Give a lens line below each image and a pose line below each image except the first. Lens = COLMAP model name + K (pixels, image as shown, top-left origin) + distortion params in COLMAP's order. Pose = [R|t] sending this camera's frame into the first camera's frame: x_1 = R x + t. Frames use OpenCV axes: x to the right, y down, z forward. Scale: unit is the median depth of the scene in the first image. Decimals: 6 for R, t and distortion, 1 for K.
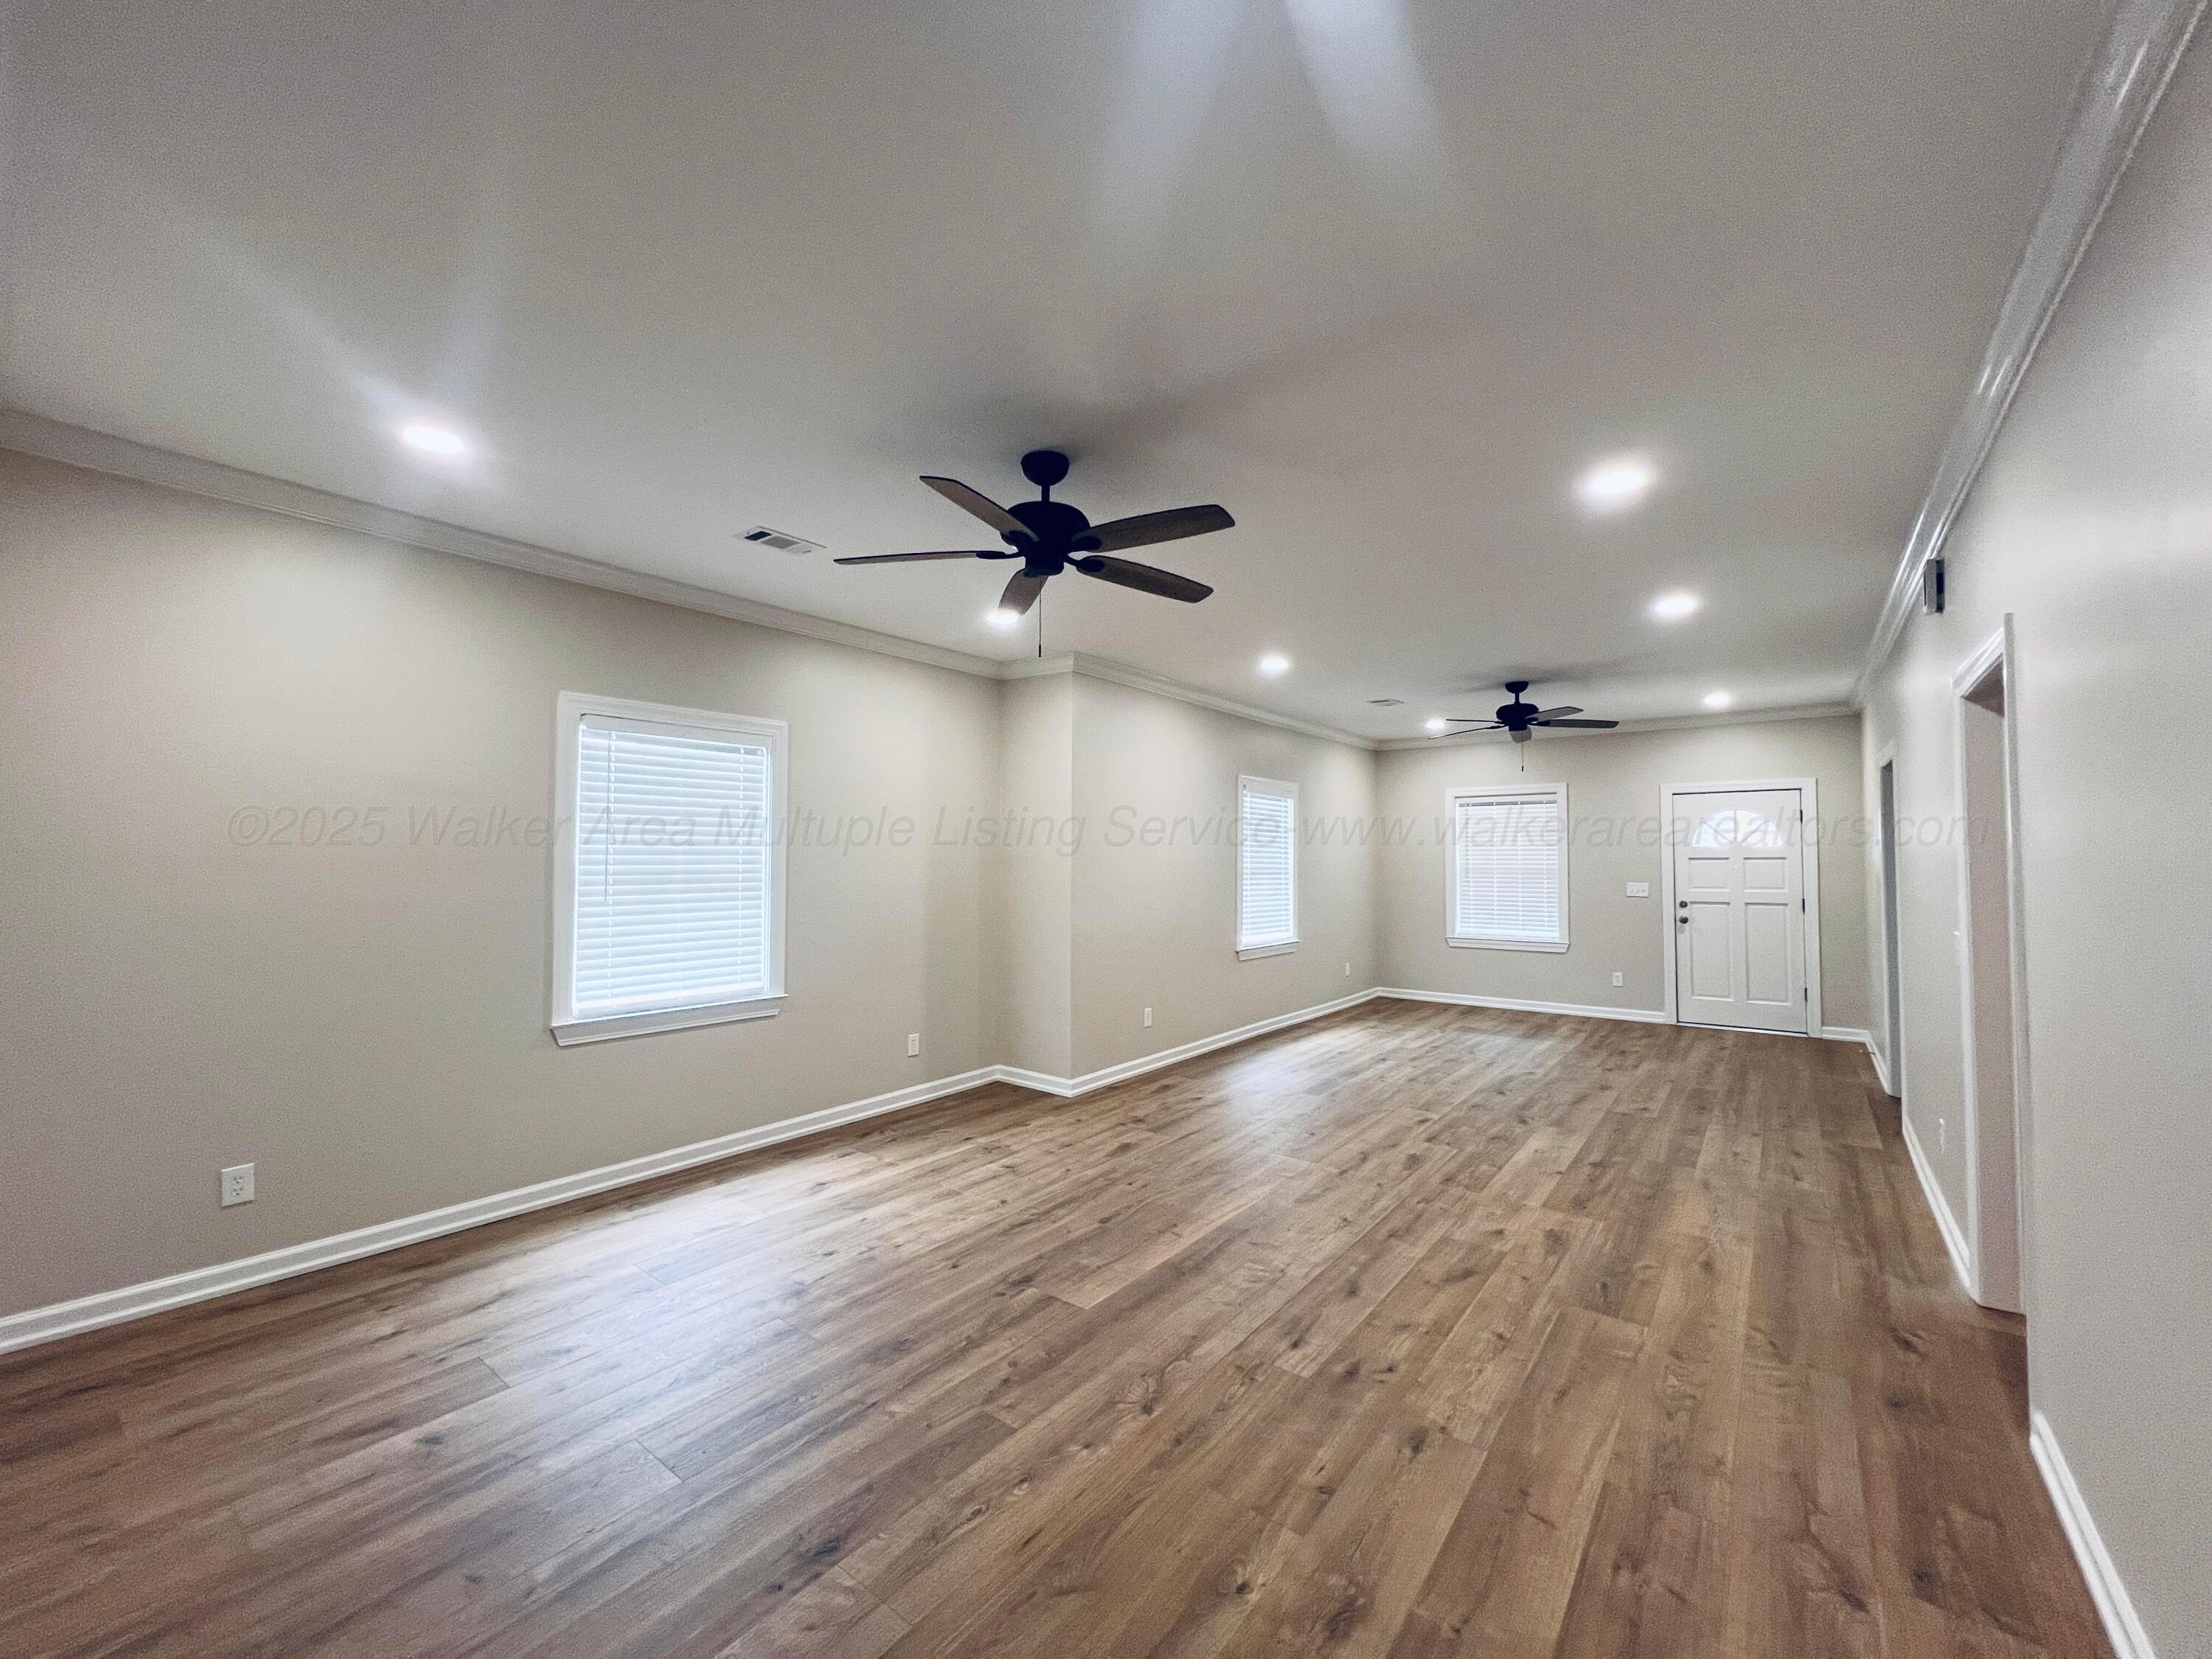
lens RADIAL K [[887.8, 0, 1113.1], [0, 887.8, 831.7], [0, 0, 1]] dist [0.000095, 0.000235]
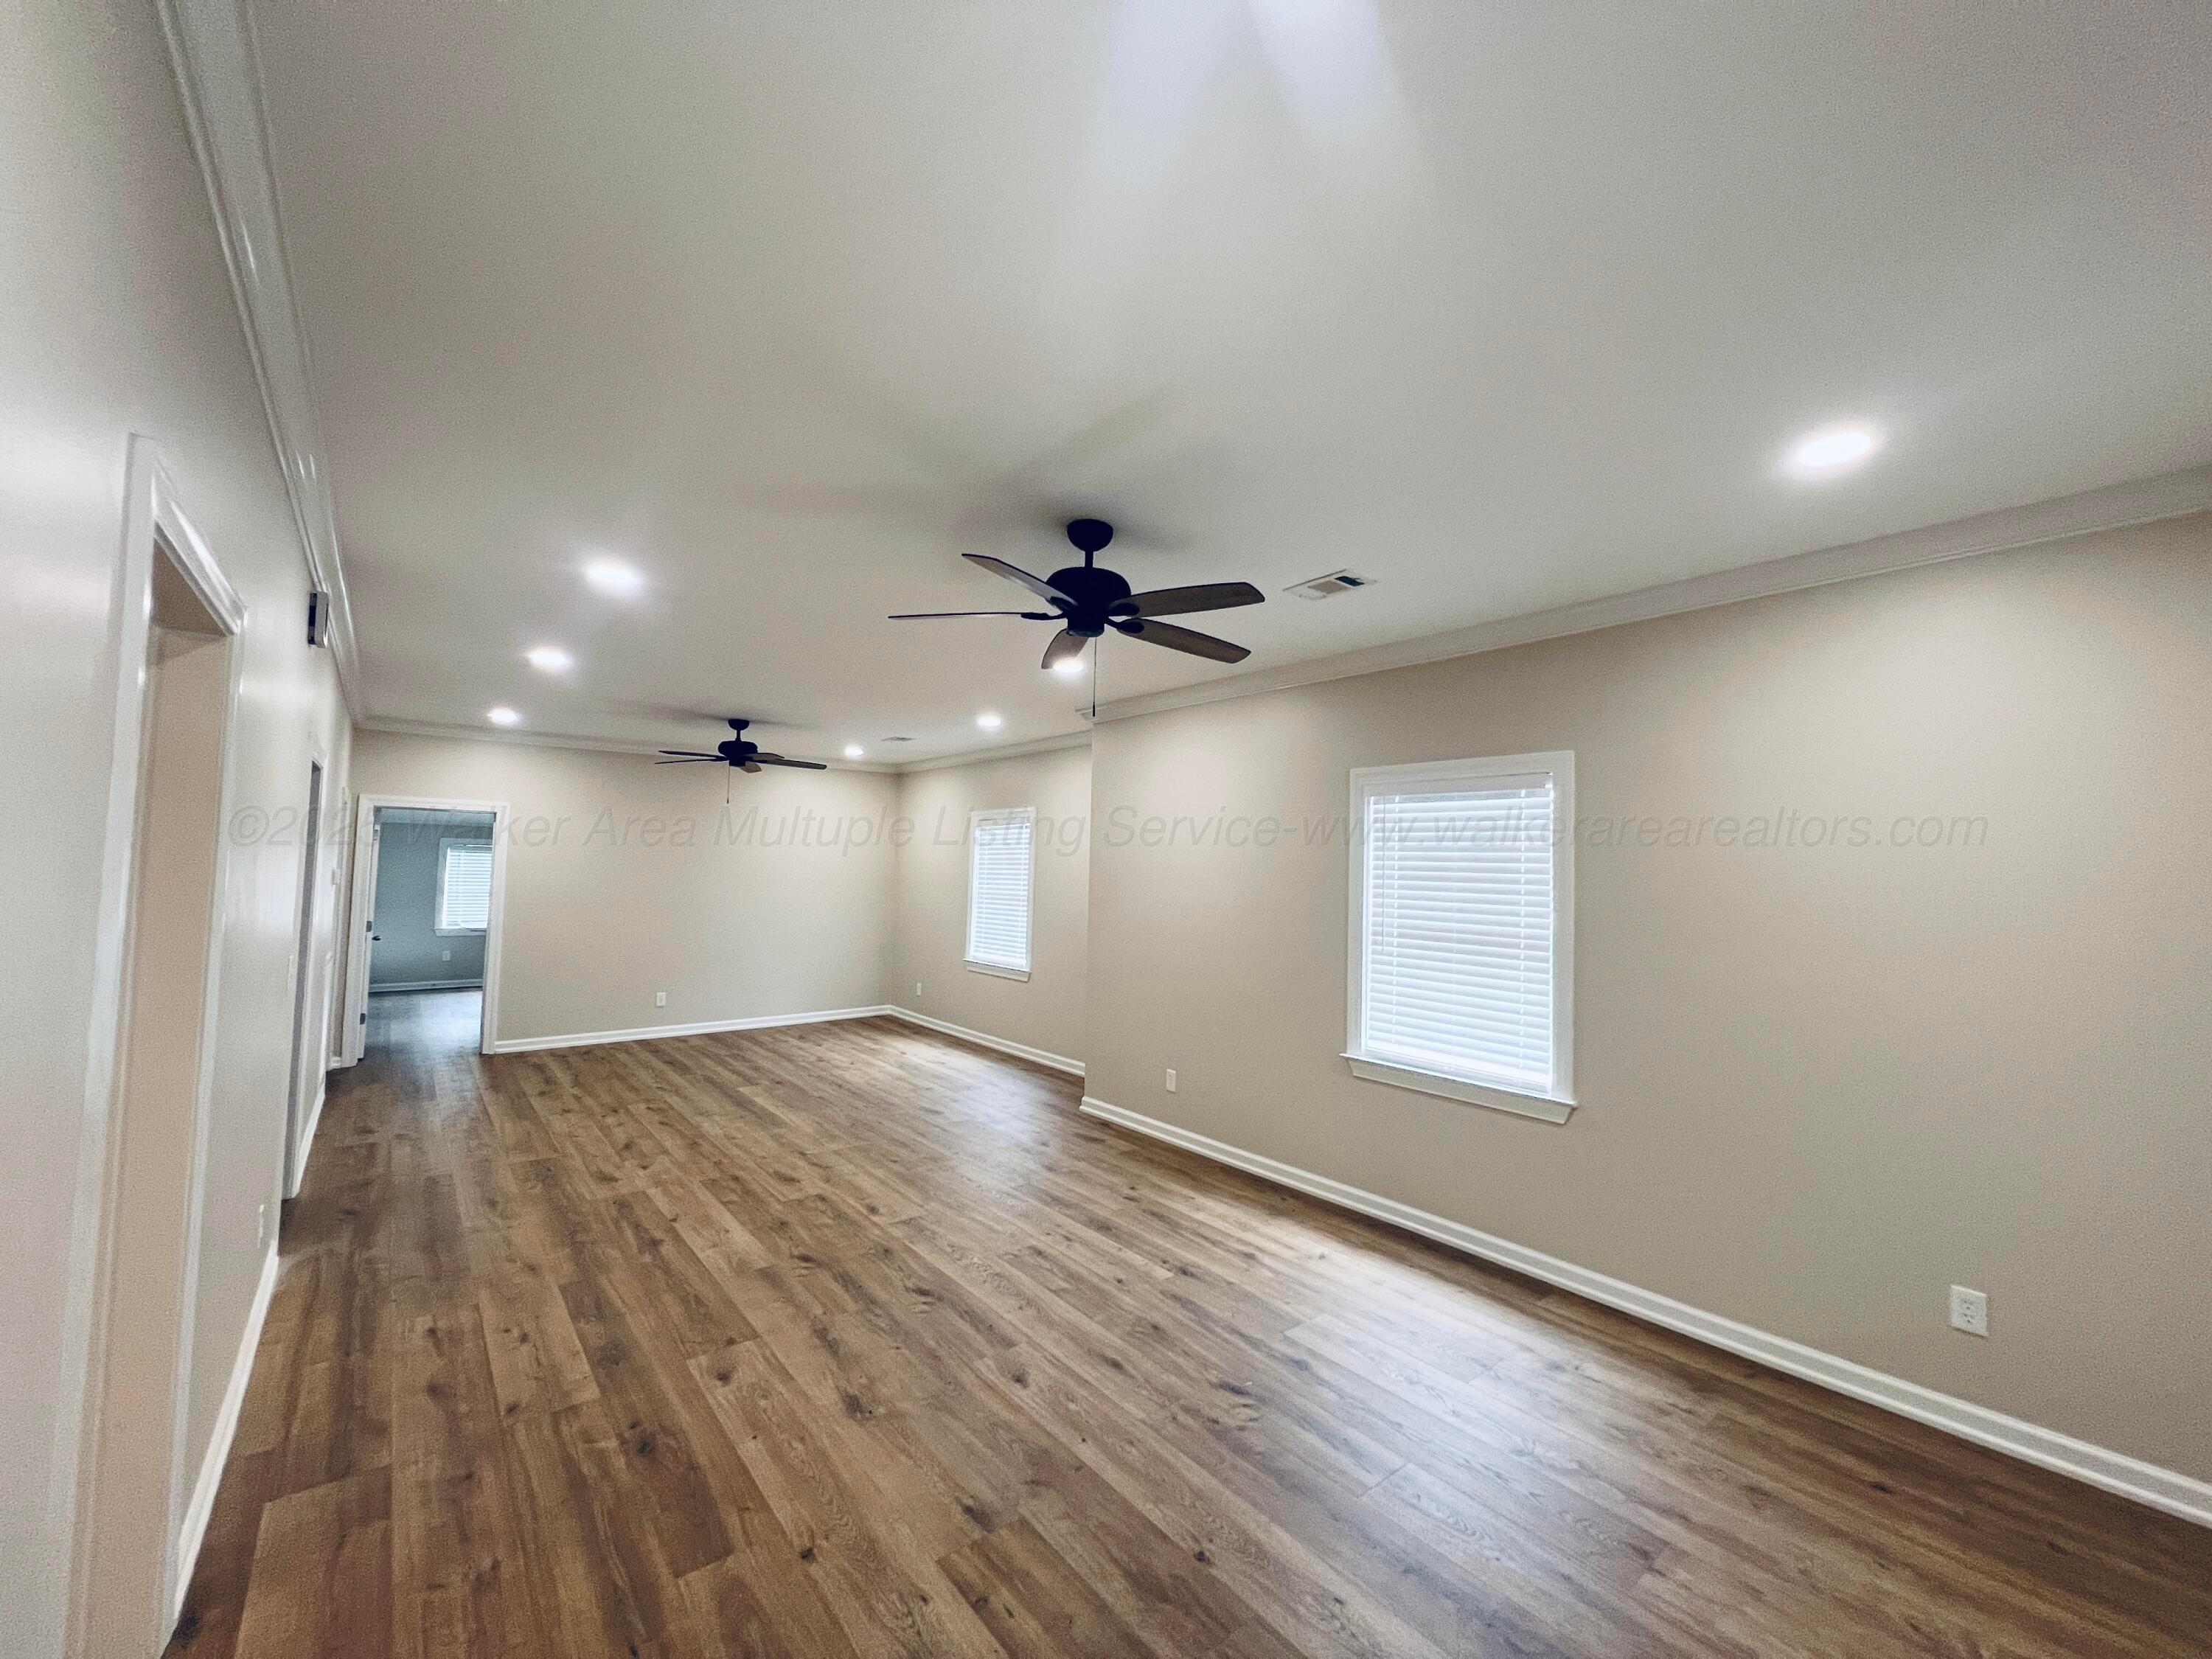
lens RADIAL K [[887.8, 0, 1113.1], [0, 887.8, 831.7], [0, 0, 1]] dist [0.000095, 0.000235]
pose [[-0.235988, -0.056100, -0.970135, 1.358334], [0.007194, 0.998204, -0.059473, 0.022811], [0.971729, -0.021014, -0.235160, 1.710513]]
